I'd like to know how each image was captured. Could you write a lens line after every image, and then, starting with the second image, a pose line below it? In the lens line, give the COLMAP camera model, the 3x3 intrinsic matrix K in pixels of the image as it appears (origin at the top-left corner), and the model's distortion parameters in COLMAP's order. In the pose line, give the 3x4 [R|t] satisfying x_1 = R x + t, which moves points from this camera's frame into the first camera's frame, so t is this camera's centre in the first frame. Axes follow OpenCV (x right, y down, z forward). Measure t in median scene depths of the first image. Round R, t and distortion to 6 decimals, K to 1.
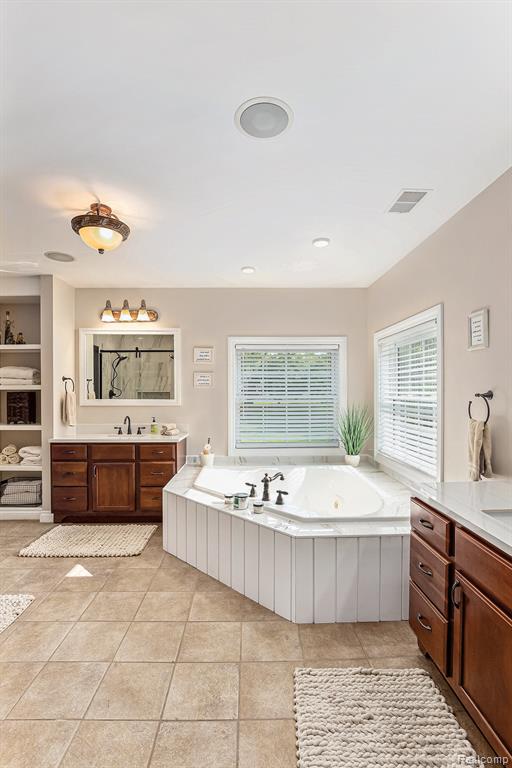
lens RADIAL K [[369.5, 0, 252.3], [0, 369.5, 383.4], [0, 0, 1]] dist [-0.015887, 0.002504]
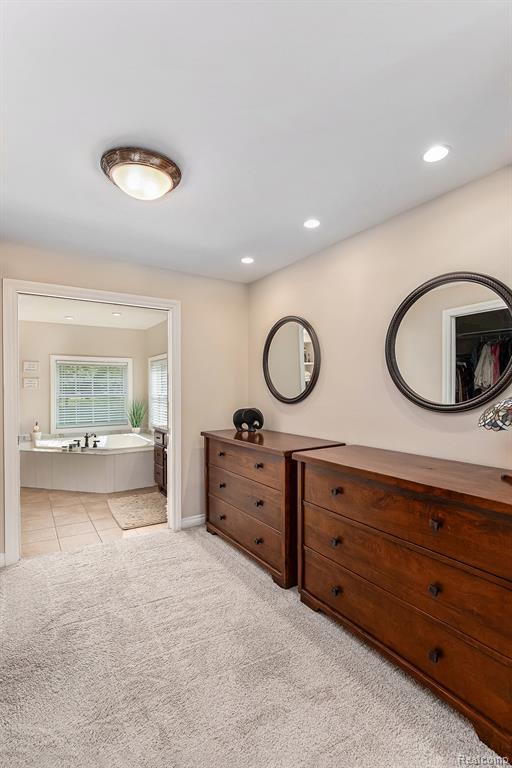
lens RADIAL K [[369.5, 0, 277.8], [0, 369.5, 385.8], [0, 0, 1]] dist [-0.015887, 0.002504]
pose [[0.821338, 0.001570, 0.570440, -0.236240], [-0.003121, 0.999994, 0.001740, -0.007377], [-0.570433, -0.003209, 0.821338, -1.124807]]
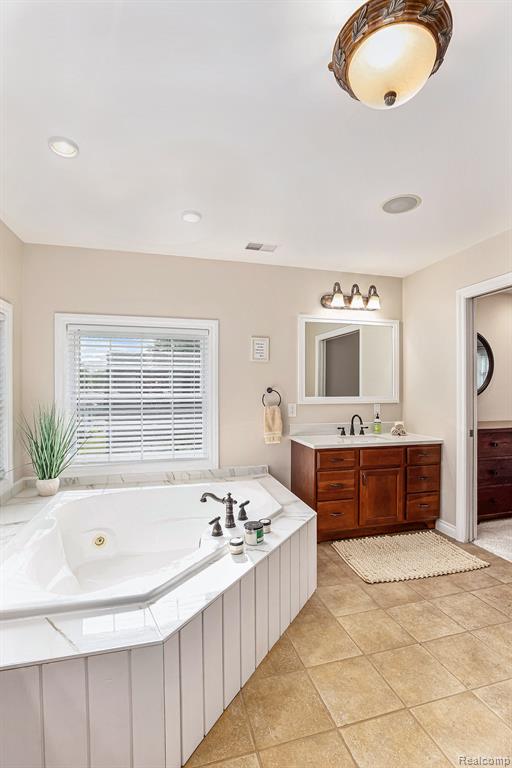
lens RADIAL K [[369.5, 0, 252.7], [0, 369.5, 391.8], [0, 0, 1]] dist [-0.015887, 0.002504]
pose [[-0.256744, -0.011269, 0.966414, -0.734047], [-0.008986, 0.999917, 0.009272, 0.023054], [-0.966438, -0.006304, -0.256824, 1.164824]]
